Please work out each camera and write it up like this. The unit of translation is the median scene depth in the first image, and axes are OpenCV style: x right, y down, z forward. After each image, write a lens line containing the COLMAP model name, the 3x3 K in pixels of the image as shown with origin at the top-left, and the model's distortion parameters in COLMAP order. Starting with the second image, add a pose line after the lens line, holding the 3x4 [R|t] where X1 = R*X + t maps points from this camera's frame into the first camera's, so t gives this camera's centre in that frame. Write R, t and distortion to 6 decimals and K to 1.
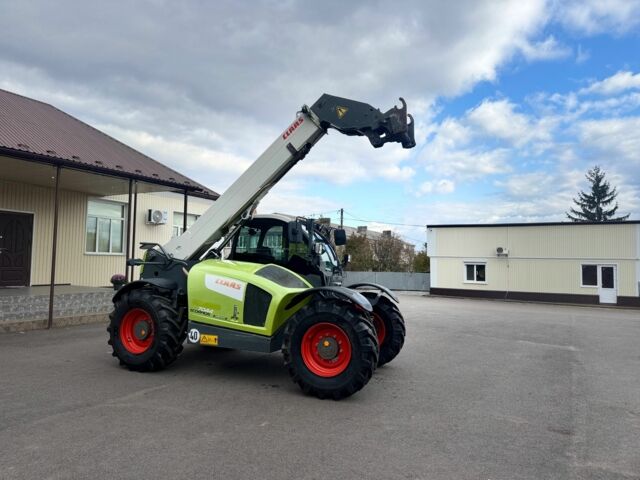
lens RADIAL K [[451.7, 0, 319.4], [0, 451.7, 238.3], [0, 0, 1]] dist [0.020336, -0.027231]
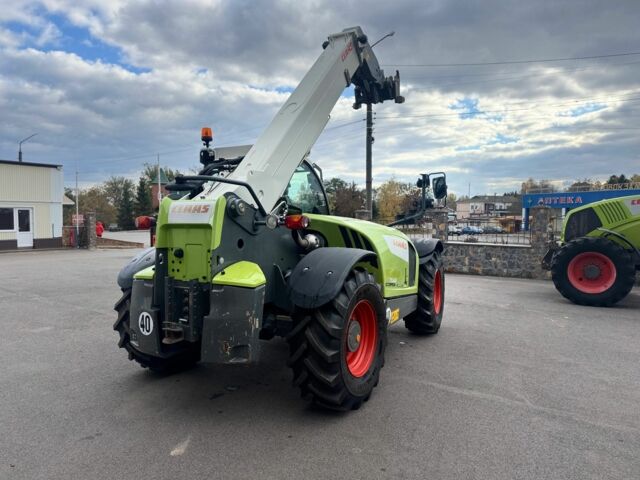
lens RADIAL K [[451.7, 0, 317.1], [0, 451.7, 241.5], [0, 0, 1]] dist [0.020336, -0.027231]
pose [[0.106180, -0.076862, 0.991372, -0.493852], [-0.063476, 0.994451, 0.083899, 0.017123], [-0.992319, -0.071836, 0.100712, 0.508452]]
